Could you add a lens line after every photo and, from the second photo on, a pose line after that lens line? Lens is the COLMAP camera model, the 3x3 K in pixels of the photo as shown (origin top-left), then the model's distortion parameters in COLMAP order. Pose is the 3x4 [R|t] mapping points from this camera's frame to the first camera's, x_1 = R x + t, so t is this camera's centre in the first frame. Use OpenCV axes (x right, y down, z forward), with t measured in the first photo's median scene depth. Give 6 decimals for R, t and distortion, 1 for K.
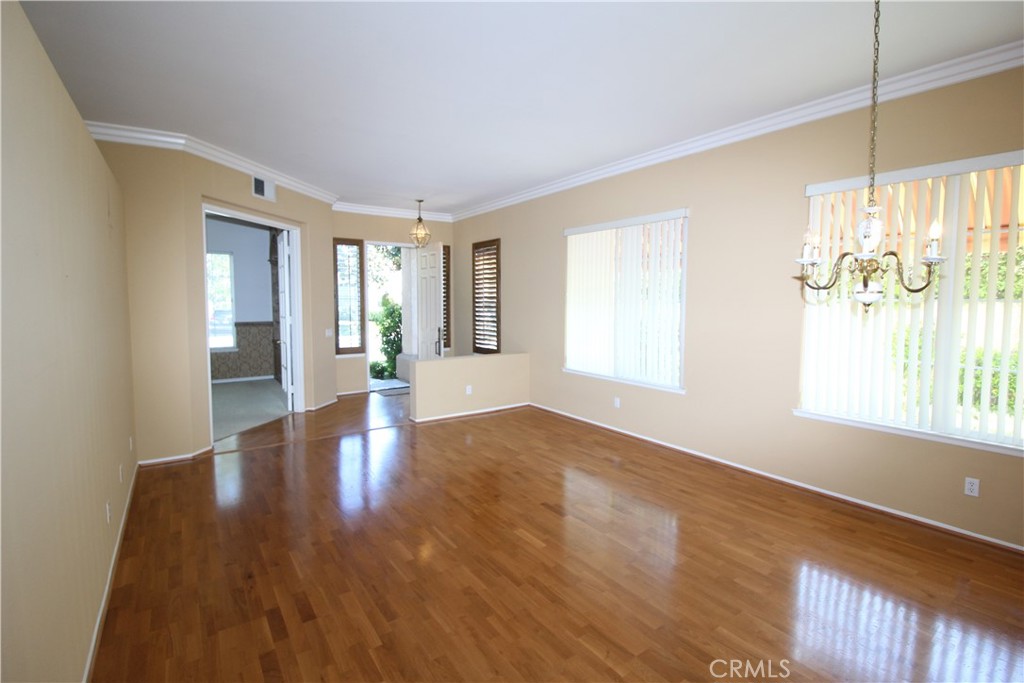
lens RADIAL K [[481.0, 0, 500.7], [0, 481.0, 337.3], [0, 0, 1]] dist [0.000400, -0.018306]
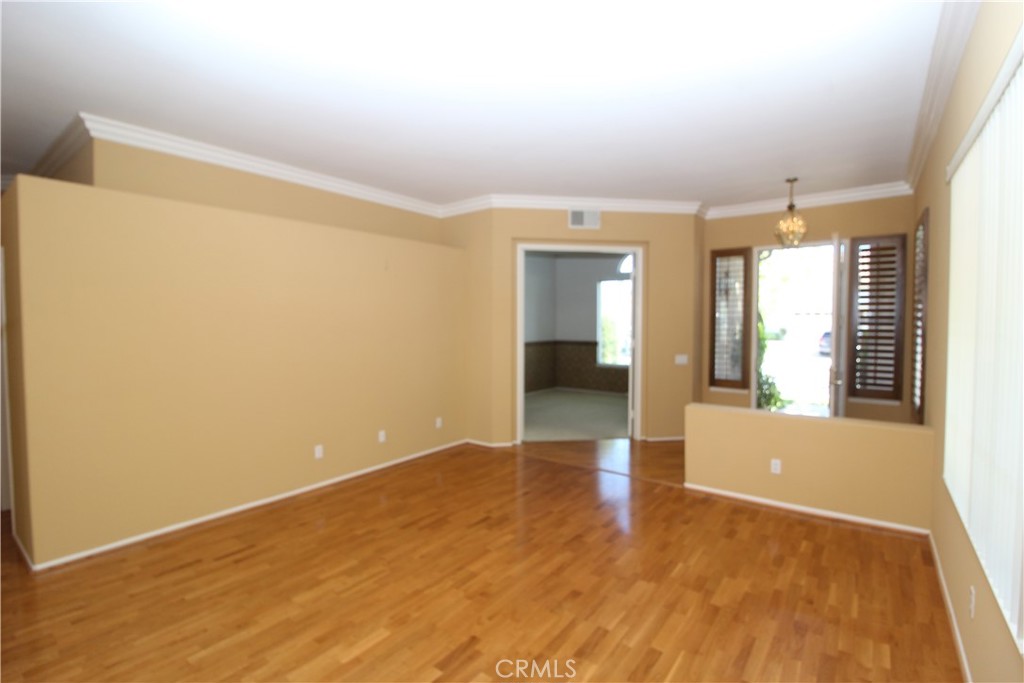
lens RADIAL K [[472.3, 0, 514.1], [0, 472.3, 332.9], [0, 0, 1]] dist [0.000208, -0.016441]
pose [[0.324469, 0.023550, -0.945603, 0.511717], [-0.073913, 0.997265, -0.000526, -0.050603], [0.943004, 0.070063, 0.325322, 0.597971]]
